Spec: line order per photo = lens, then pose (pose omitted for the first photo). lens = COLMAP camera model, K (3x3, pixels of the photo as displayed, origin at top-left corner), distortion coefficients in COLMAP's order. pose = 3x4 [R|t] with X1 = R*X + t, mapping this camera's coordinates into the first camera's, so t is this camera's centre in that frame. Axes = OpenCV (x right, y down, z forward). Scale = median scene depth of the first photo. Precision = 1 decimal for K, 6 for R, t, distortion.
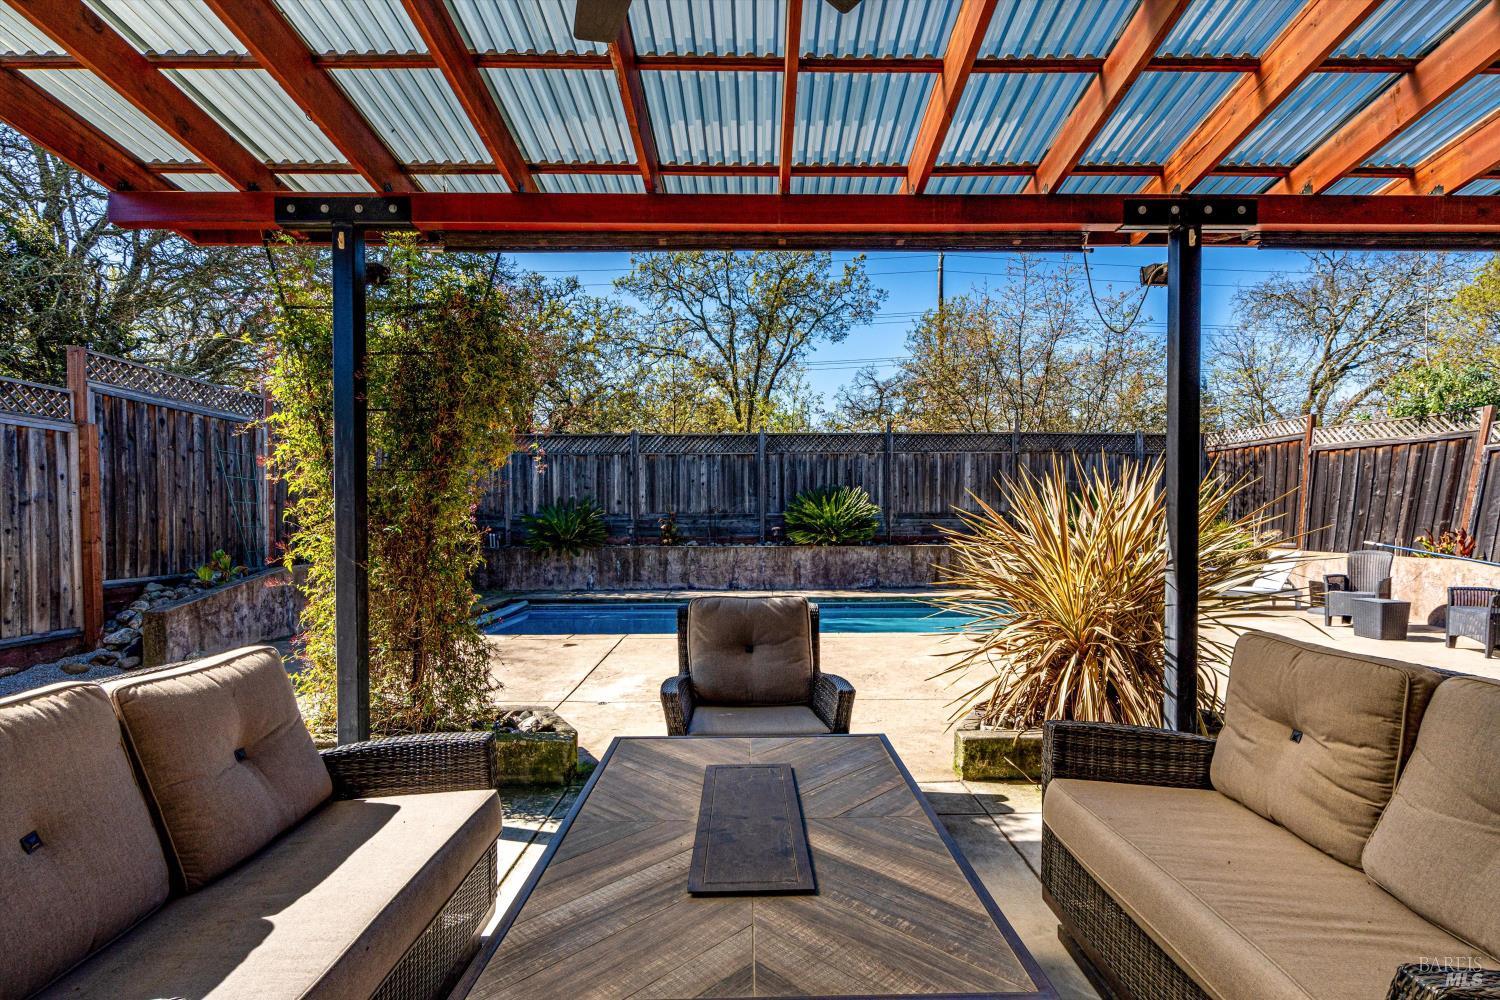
lens RADIAL K [[681.6, 0, 754.2], [0, 681.6, 539.6], [0, 0, 1]] dist [-0.002791, 0.001945]
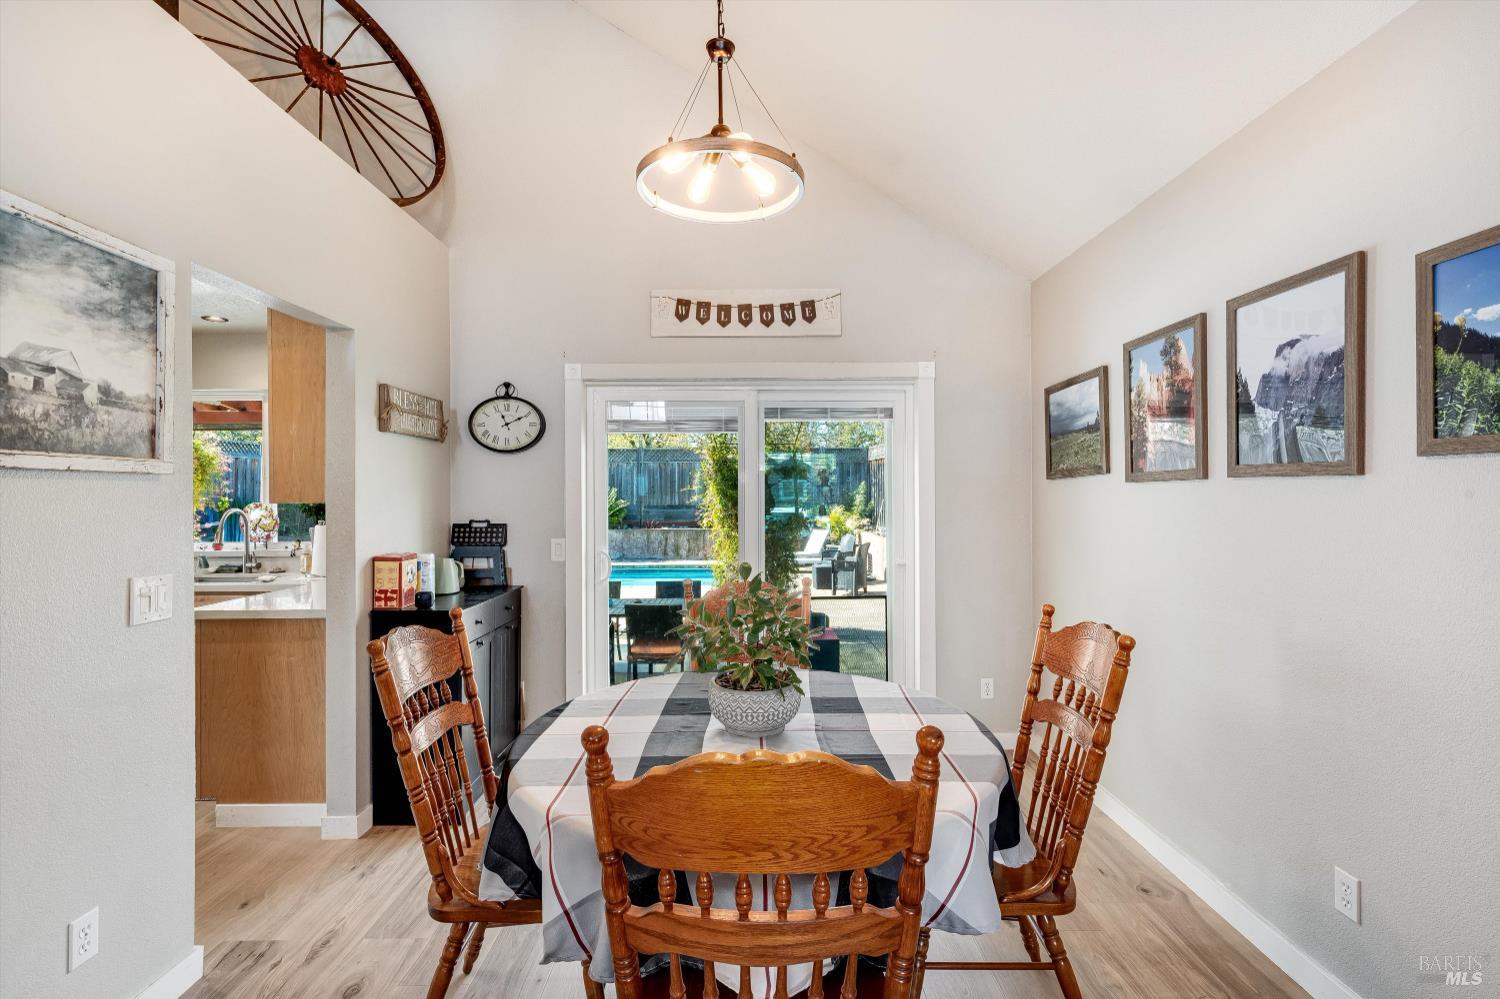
lens RADIAL K [[681.6, 0, 746.4], [0, 681.6, 494.7], [0, 0, 1]] dist [-0.002791, 0.001945]
pose [[0.999903, -0.003270, 0.013520, 0.393540], [0.003666, 0.999560, -0.029418, -0.019051], [-0.013418, 0.029465, 0.999476, -0.372968]]
